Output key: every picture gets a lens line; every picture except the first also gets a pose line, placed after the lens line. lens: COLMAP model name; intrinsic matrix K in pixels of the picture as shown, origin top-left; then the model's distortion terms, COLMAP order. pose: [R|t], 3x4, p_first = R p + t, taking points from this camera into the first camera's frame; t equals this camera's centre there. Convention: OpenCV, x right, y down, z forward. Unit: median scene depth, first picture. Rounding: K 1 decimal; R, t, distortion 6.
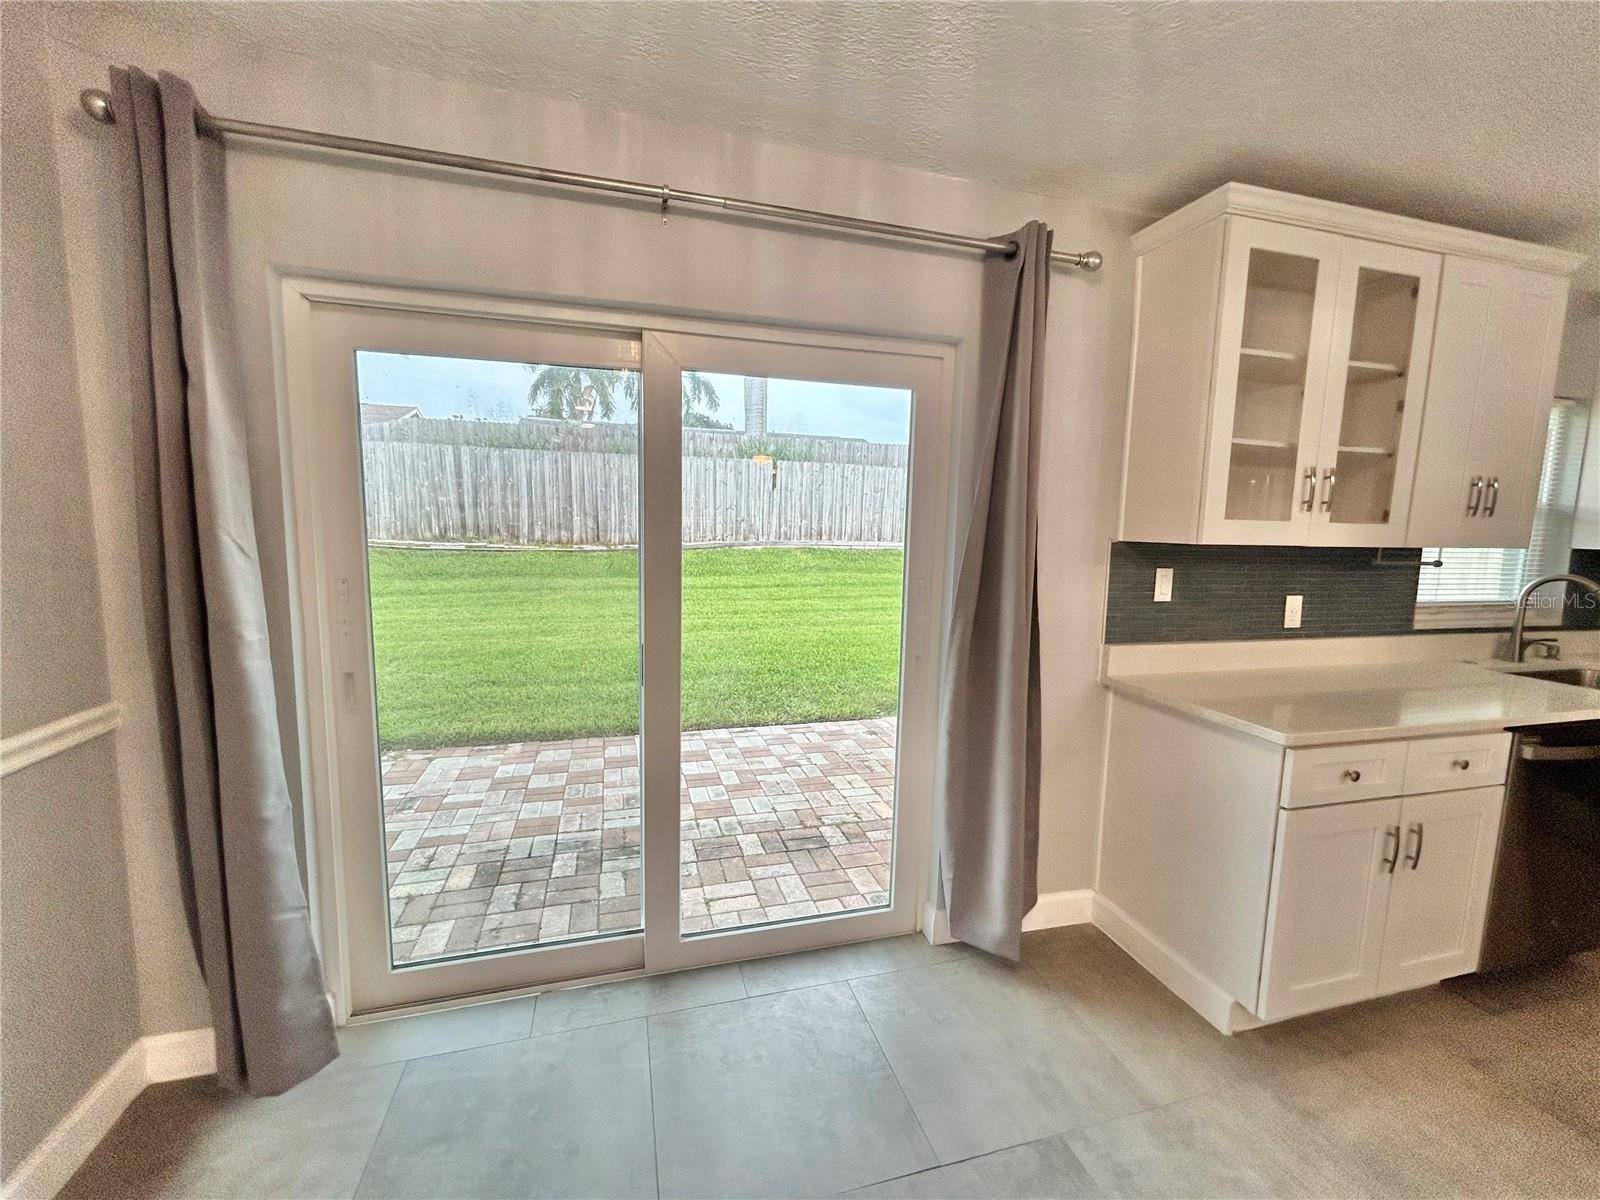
lens RADIAL K [[646.1, 0, 793.2], [0, 646.1, 595.8], [0, 0, 1]] dist [-0.002000, 0.000464]
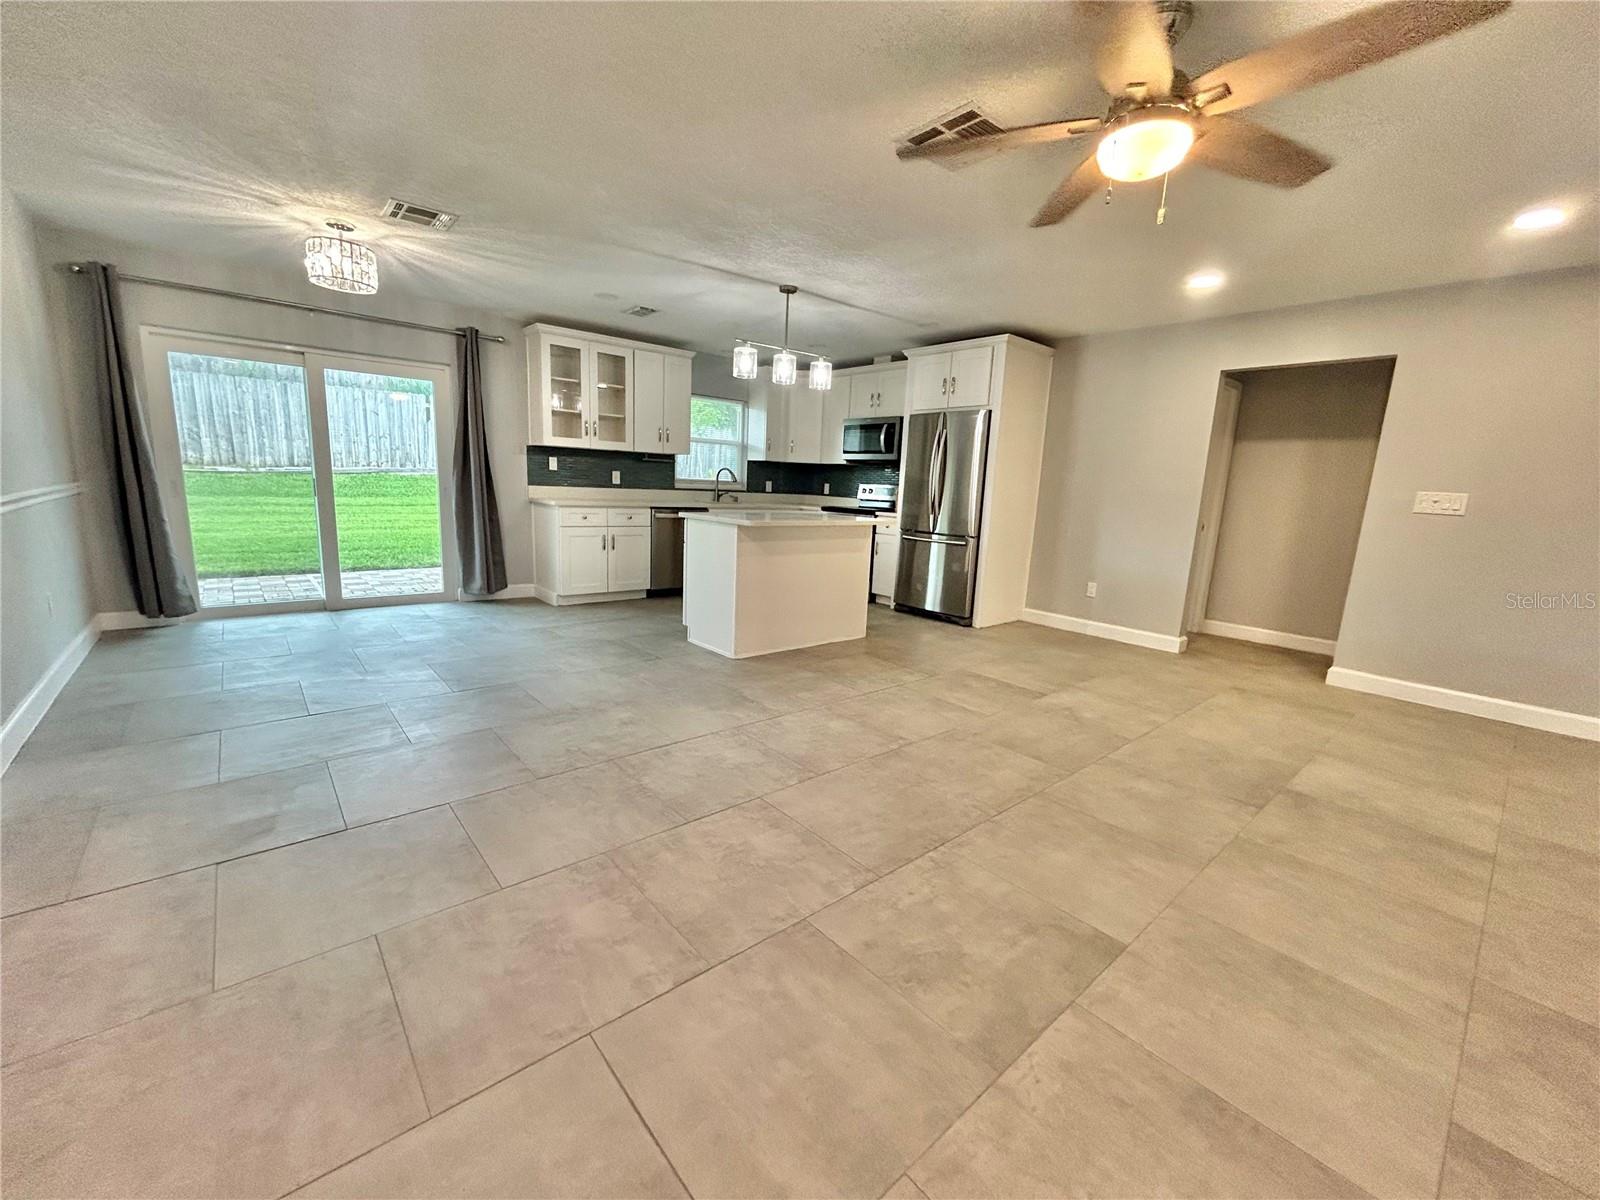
lens RADIAL K [[646.1, 0, 795.5], [0, 646.1, 598.6], [0, 0, 1]] dist [-0.002000, 0.000464]
pose [[0.903736, -0.057338, 0.424233, 0.062282], [0.020435, 0.995638, 0.091035, 0.060239], [-0.427603, -0.073603, 0.900965, -0.354478]]
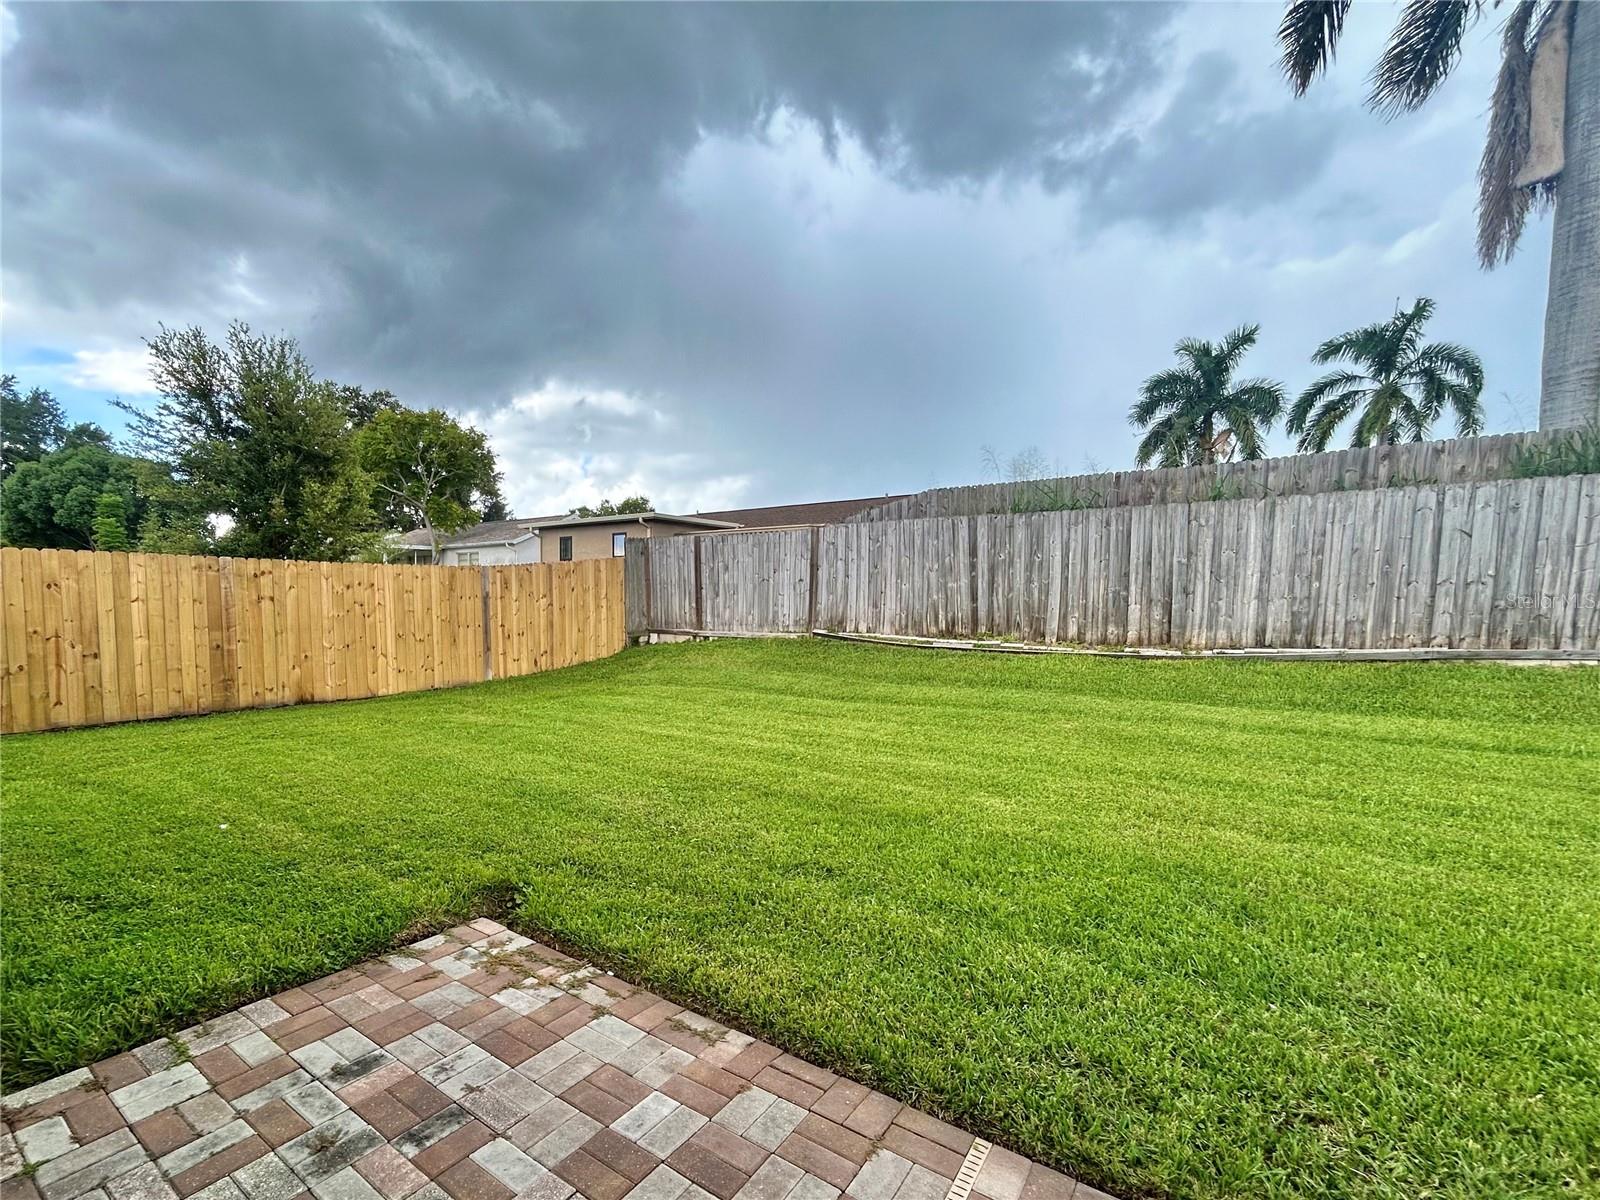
lens RADIAL K [[723.0, 0, 696.2], [0, 723.0, 676.9], [0, 0, 1]] dist [-0.009598, 0.003582]
pose [[0.592263, 0.061851, -0.803367, -0.005546], [-0.088300, 0.996027, 0.011587, -0.019345], [0.800892, 0.064075, 0.595371, 0.224777]]
